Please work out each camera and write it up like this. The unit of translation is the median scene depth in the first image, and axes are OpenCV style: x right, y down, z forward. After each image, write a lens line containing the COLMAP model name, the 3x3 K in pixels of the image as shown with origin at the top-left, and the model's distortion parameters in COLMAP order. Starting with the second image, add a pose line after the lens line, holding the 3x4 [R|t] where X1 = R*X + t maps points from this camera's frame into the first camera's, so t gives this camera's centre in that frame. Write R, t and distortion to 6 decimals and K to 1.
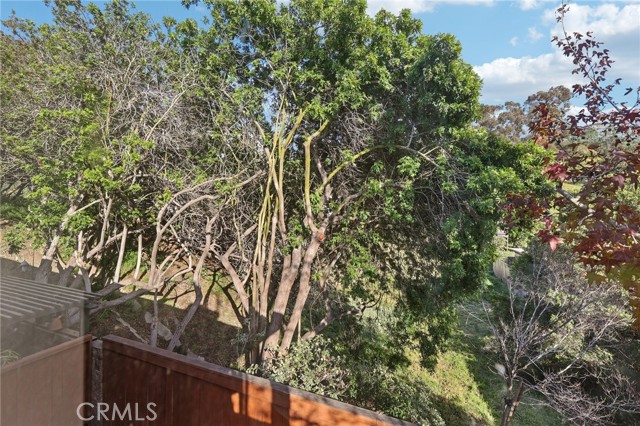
lens RADIAL K [[281.4, 0, 323.0], [0, 281.4, 211.5], [0, 0, 1]] dist [0.001476, 0.000213]
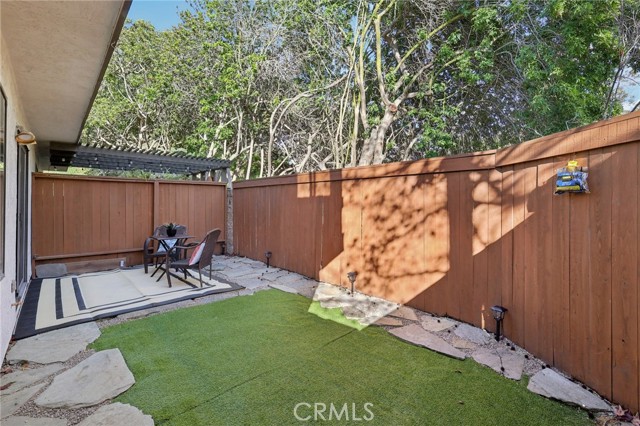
lens RADIAL K [[281.4, 0, 323.2], [0, 281.4, 199.5], [0, 0, 1]] dist [0.001476, 0.000213]
pose [[0.915848, -0.018938, -0.401079, 0.150868], [0.011168, 0.999702, -0.021702, 0.410018], [0.401370, 0.015396, 0.915787, -0.089719]]
